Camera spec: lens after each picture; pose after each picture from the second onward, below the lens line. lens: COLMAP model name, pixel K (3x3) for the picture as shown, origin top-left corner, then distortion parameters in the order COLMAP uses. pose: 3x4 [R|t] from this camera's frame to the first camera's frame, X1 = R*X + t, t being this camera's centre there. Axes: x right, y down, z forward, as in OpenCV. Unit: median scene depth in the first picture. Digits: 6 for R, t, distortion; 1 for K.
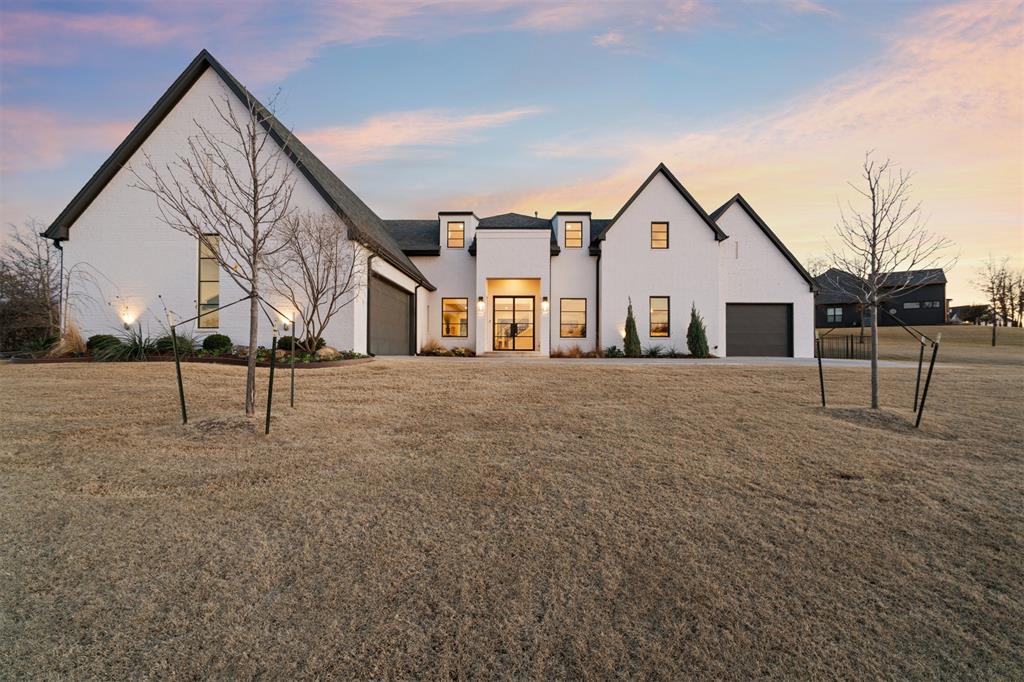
lens RADIAL K [[459.1, 0, 512.0], [0, 459.1, 341.0], [0, 0, 1]] dist [-0.002324, -0.000138]
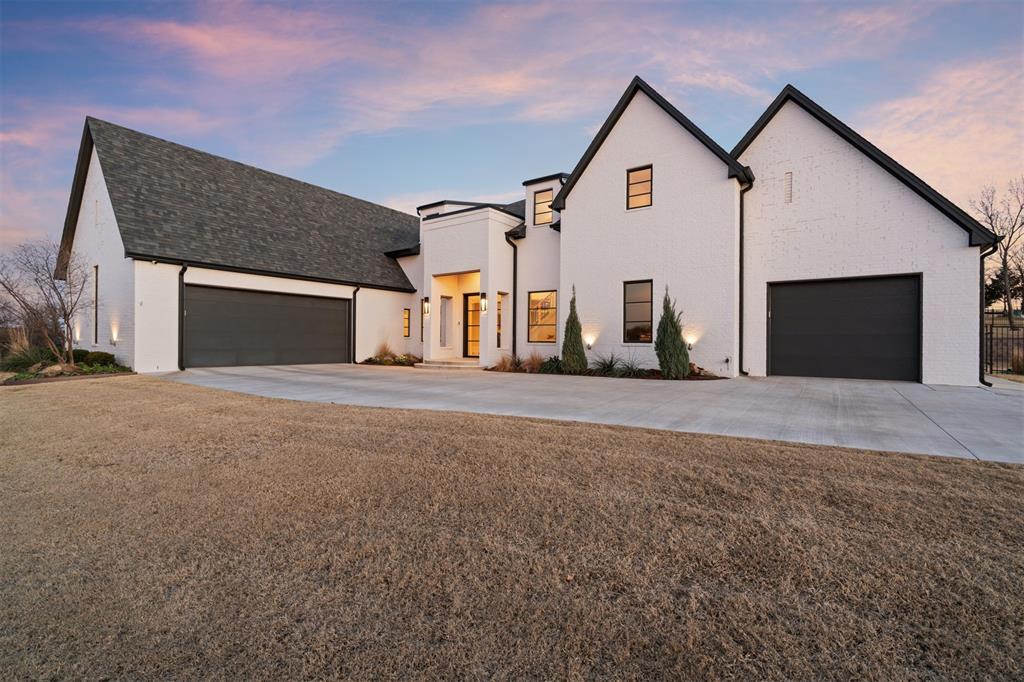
lens RADIAL K [[459.1, 0, 512.0], [0, 459.1, 341.0], [0, 0, 1]] dist [-0.002324, -0.000138]
pose [[0.823891, -0.000901, -0.566748, 0.541254], [0.014075, 0.999723, 0.018872, -0.025719], [0.566574, -0.023525, 0.823675, 0.350057]]
